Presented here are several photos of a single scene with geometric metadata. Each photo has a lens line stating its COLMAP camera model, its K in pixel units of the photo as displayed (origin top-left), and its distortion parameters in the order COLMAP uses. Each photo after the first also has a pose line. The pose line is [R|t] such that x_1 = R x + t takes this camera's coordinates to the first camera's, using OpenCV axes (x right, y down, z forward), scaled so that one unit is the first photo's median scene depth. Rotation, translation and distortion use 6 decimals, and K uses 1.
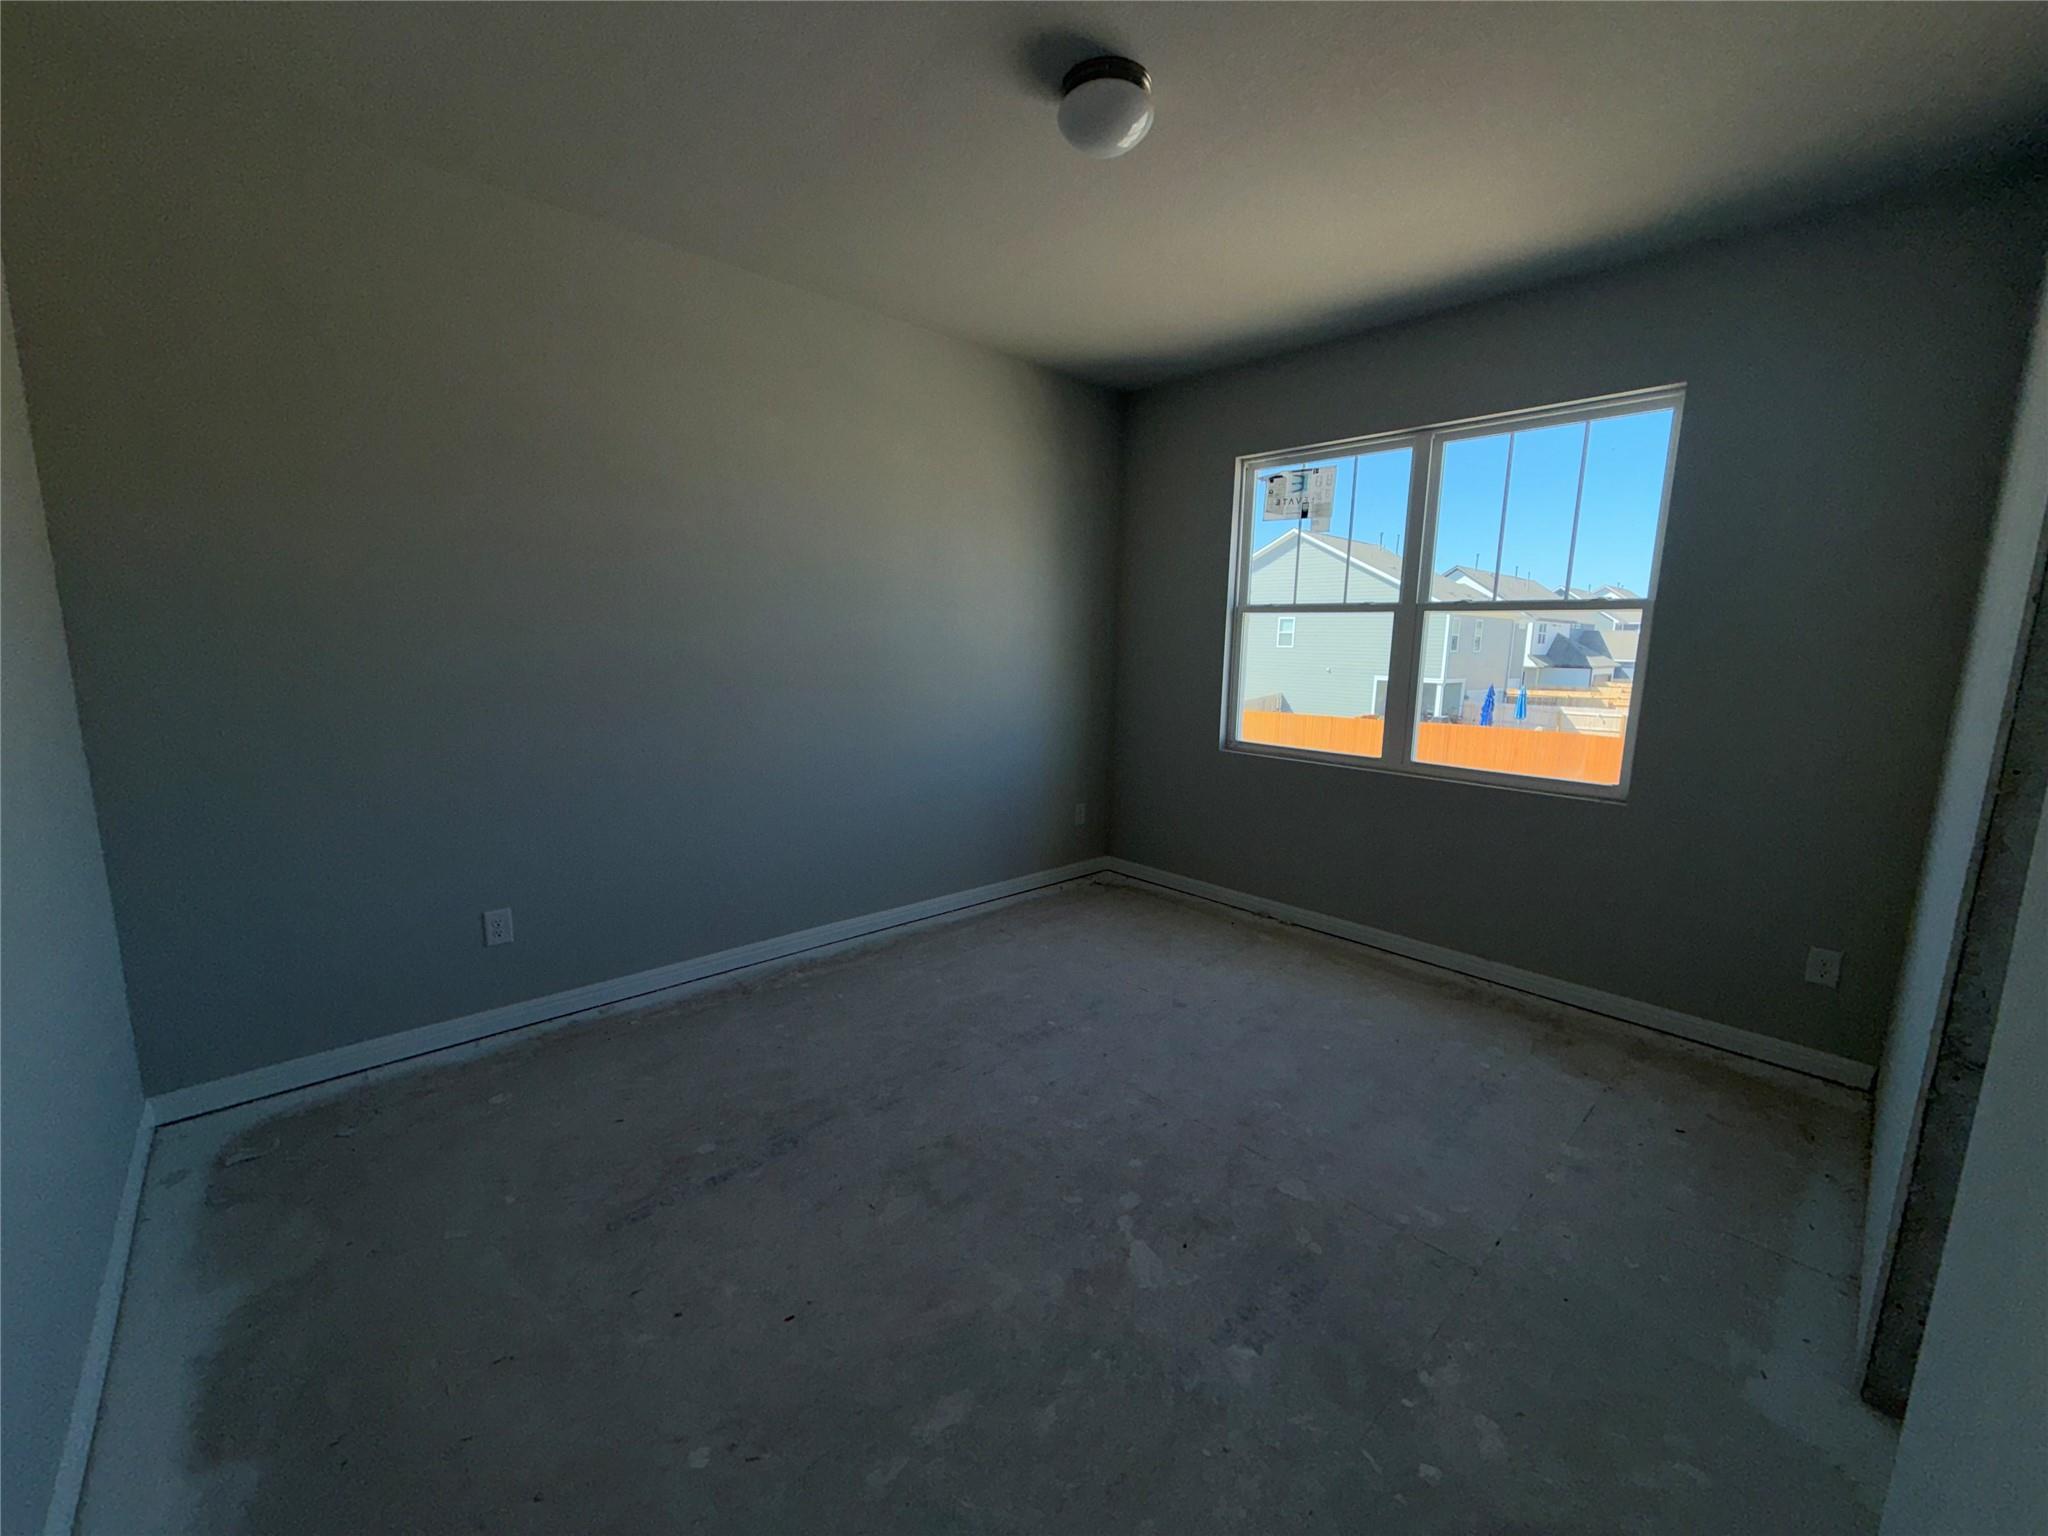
lens RADIAL K [[817.3, 0, 1024.6], [0, 817.3, 768.3], [0, 0, 1]] dist [0.000159, 0.001669]
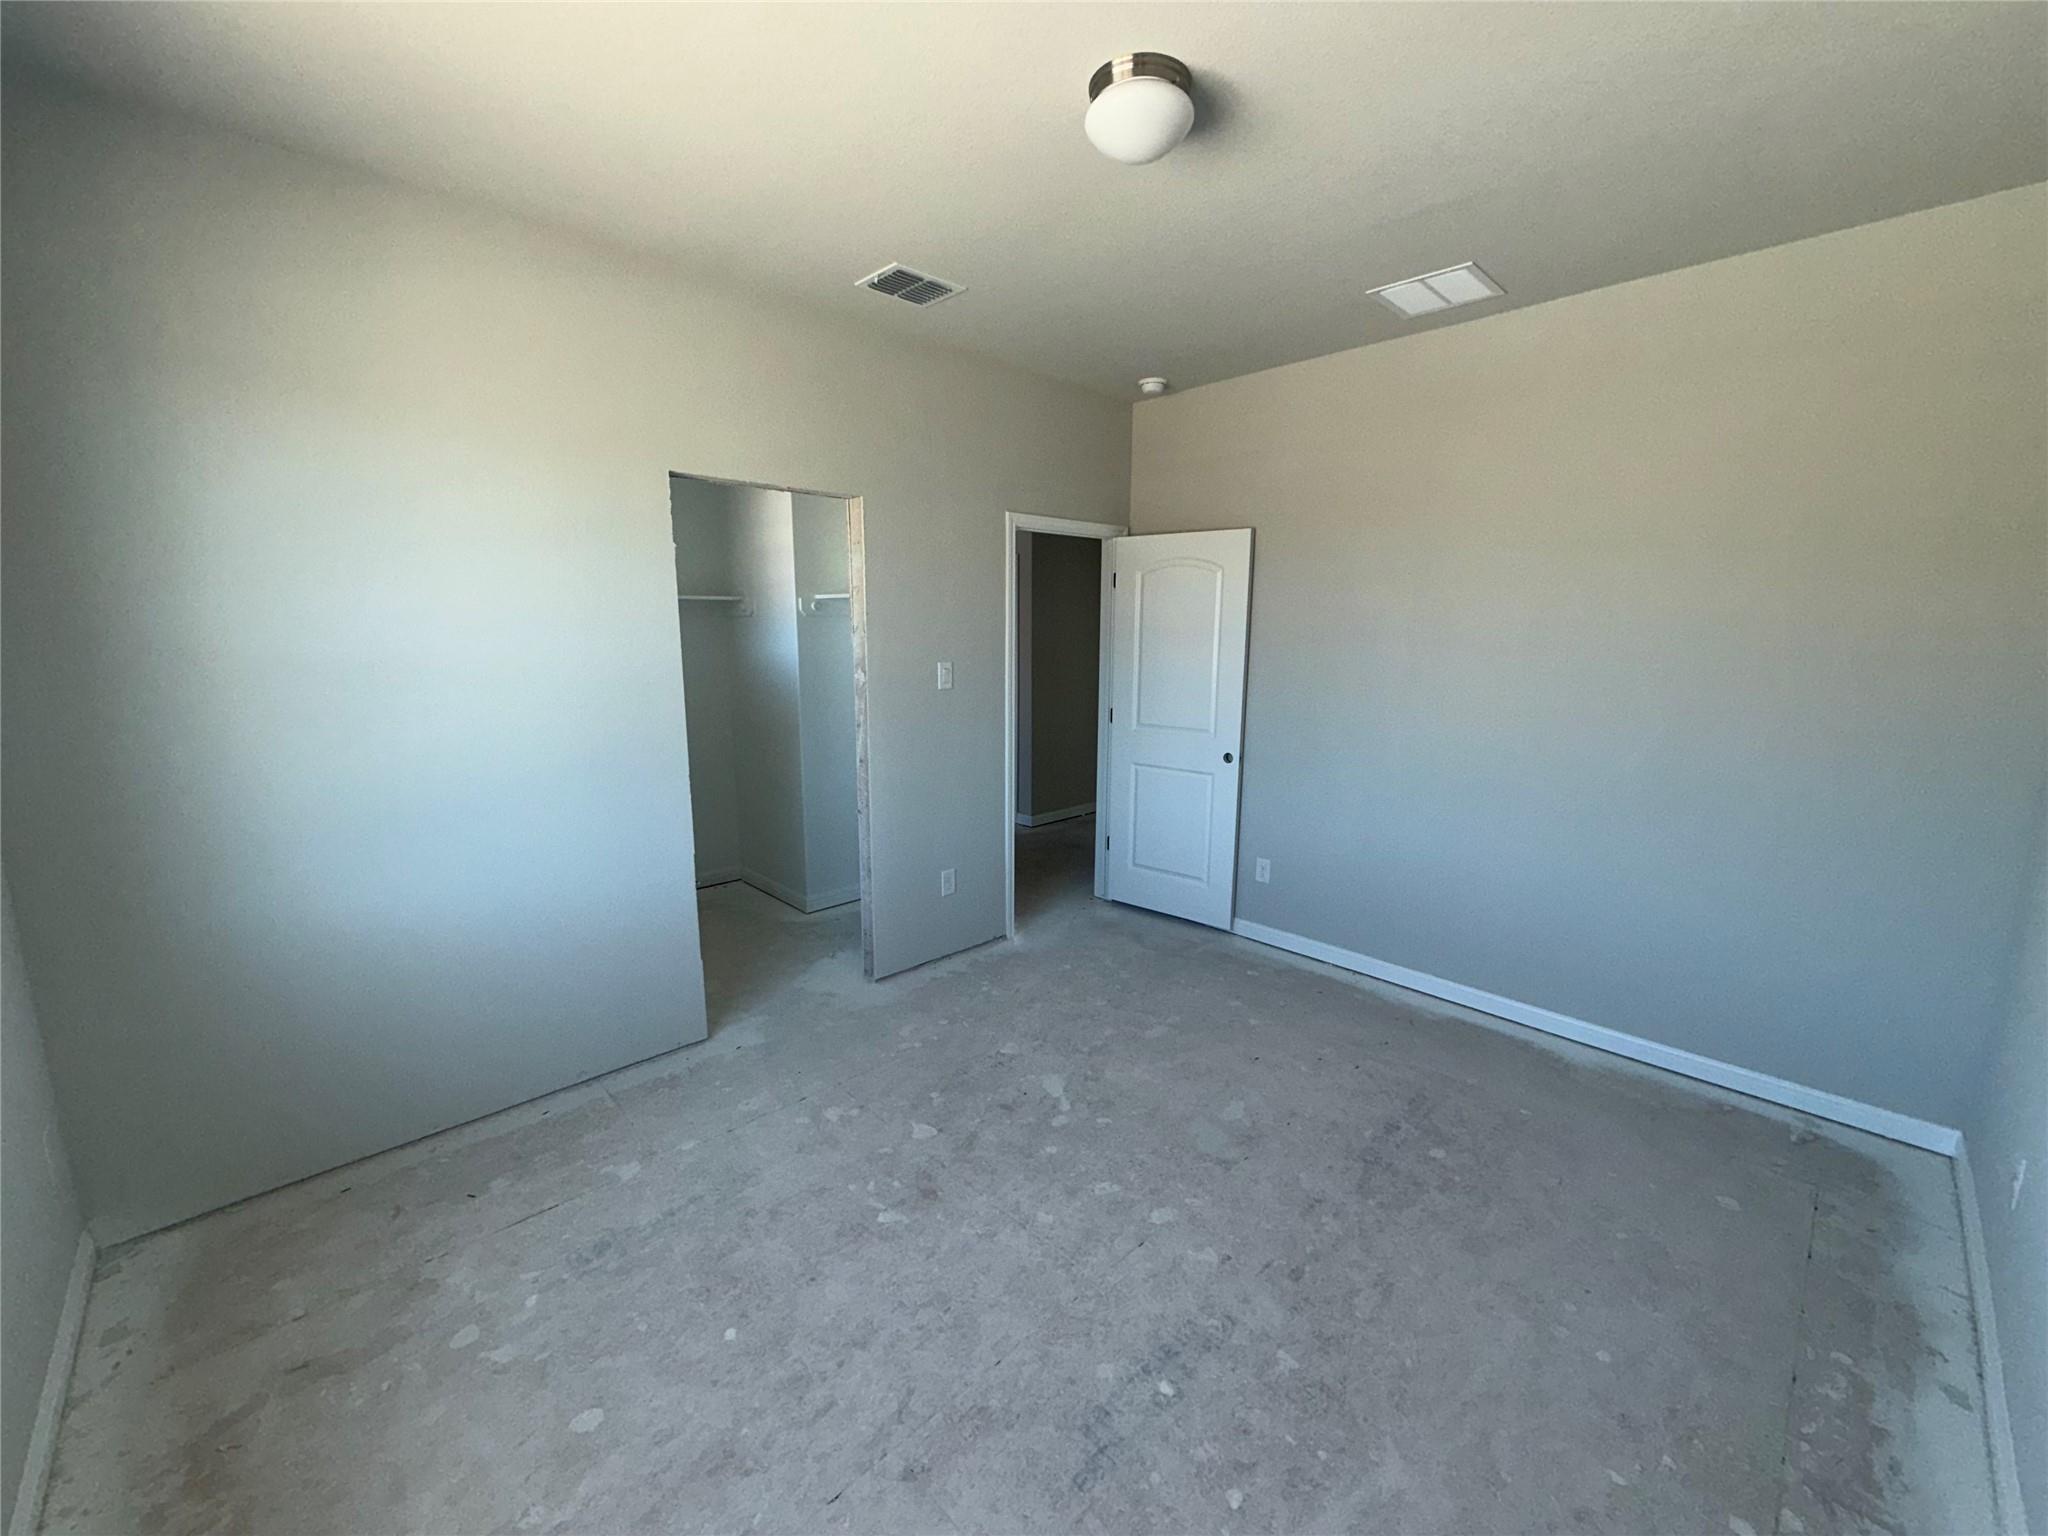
lens RADIAL K [[817.3, 0, 1012.6], [0, 817.3, 766.0], [0, 0, 1]] dist [0.000159, 0.001669]
pose [[-0.999718, -0.023146, -0.005275, 0.219273], [-0.023595, 0.944288, 0.328273, -0.409355], [-0.002617, 0.328305, -0.944568, 2.000466]]
